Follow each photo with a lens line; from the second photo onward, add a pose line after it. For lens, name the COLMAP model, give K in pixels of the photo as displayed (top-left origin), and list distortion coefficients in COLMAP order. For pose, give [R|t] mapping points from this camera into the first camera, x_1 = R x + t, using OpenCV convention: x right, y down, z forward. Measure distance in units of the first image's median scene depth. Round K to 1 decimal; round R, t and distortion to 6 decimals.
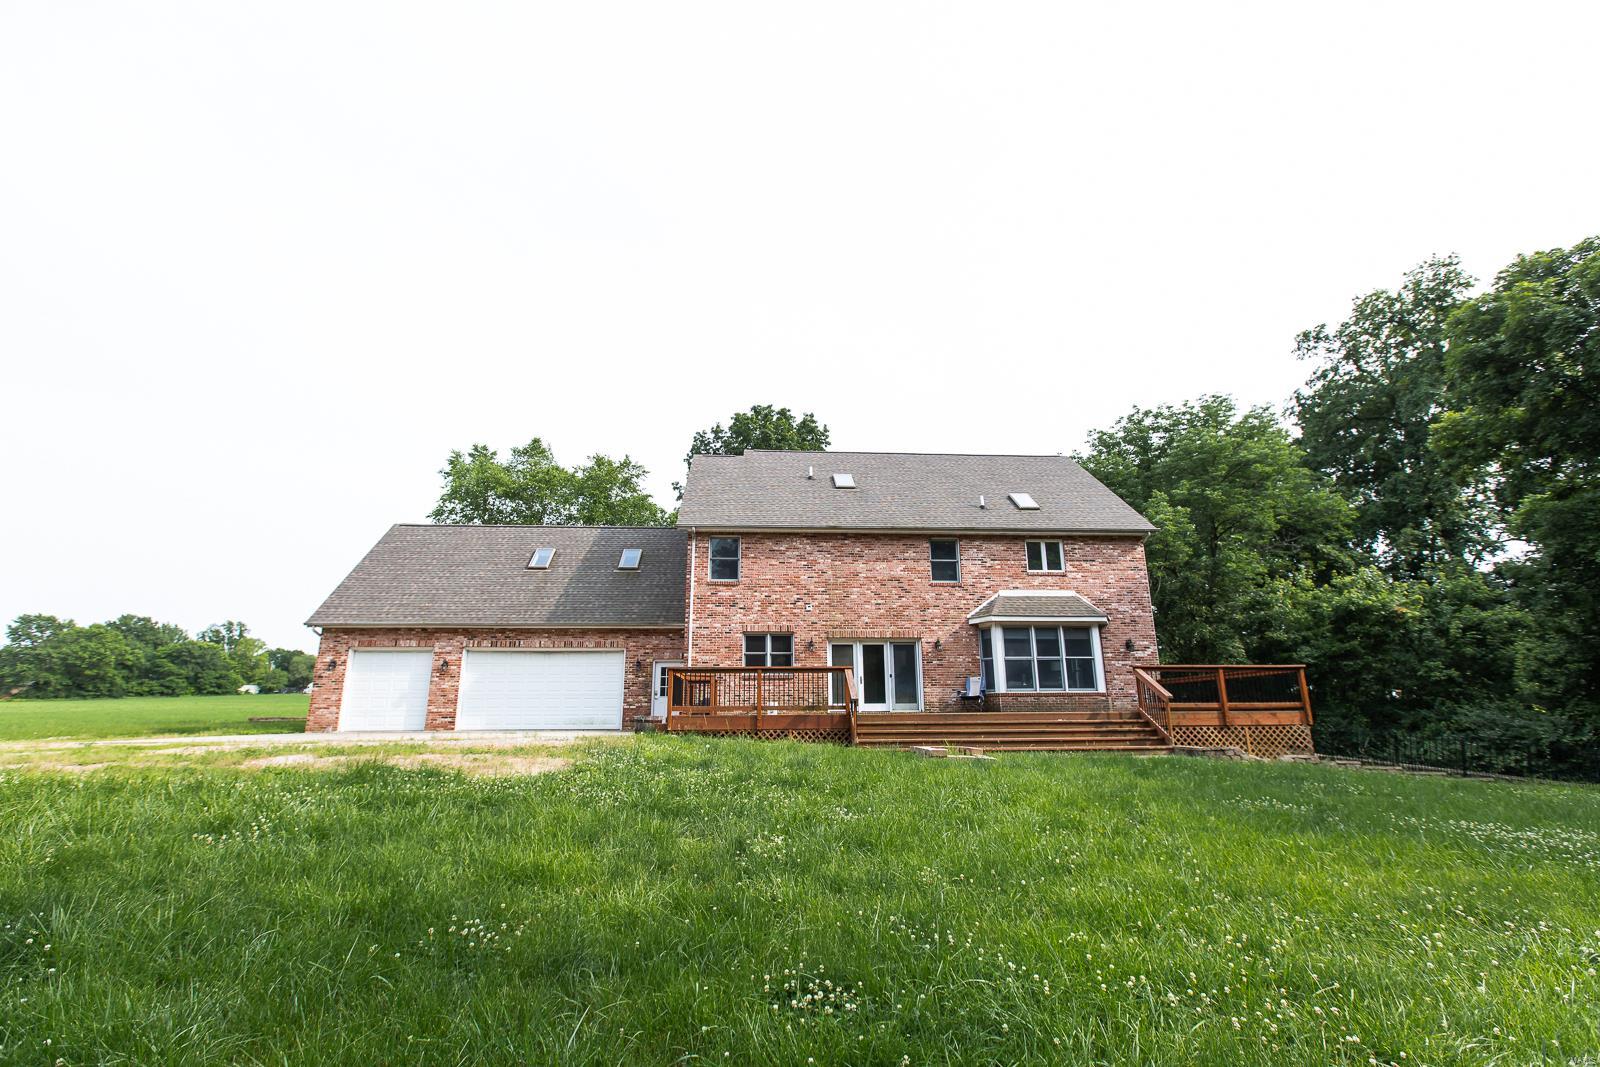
lens RADIAL K [[718.2, 0, 800.0], [0, 718.2, 533.5], [0, 0, 1]] dist [-0.000835, 0.000023]
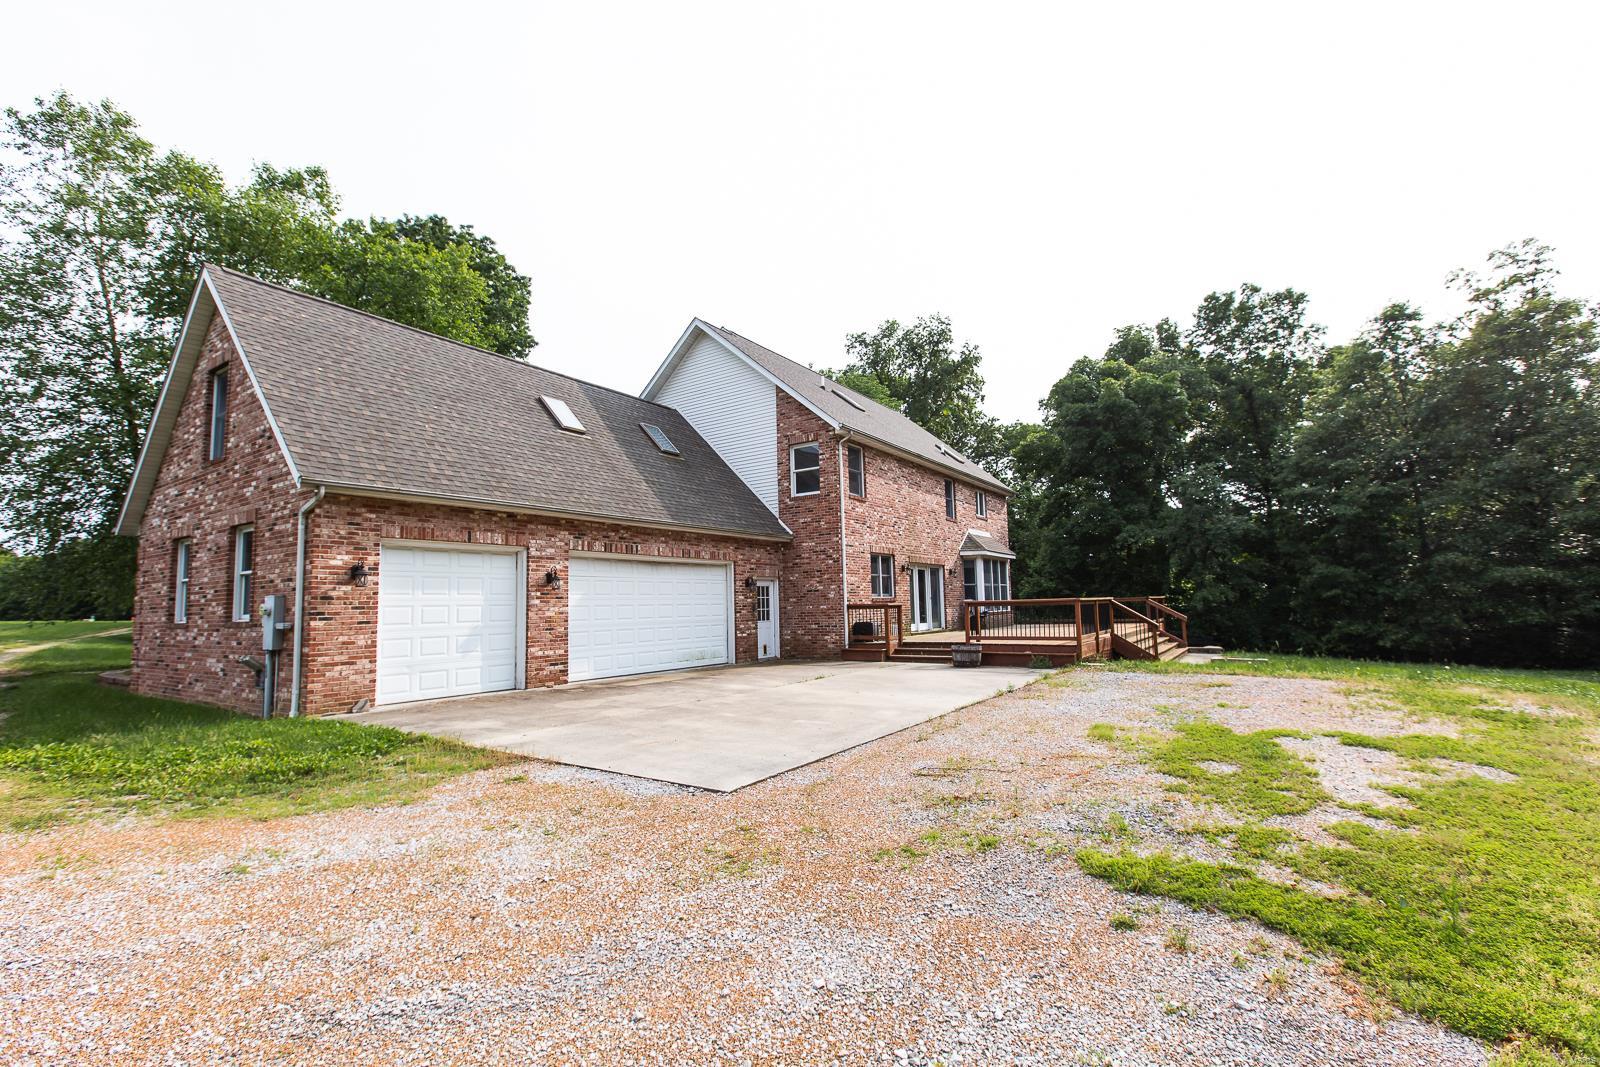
lens RADIAL K [[718.2, 0, 800.0], [0, 718.2, 533.5], [0, 0, 1]] dist [-0.000835, 0.000023]
pose [[0.597201, 0.072371, 0.798820, -0.852142], [-0.171913, 0.984326, 0.039345, 0.087835], [-0.783452, -0.160825, 0.600282, 0.488190]]
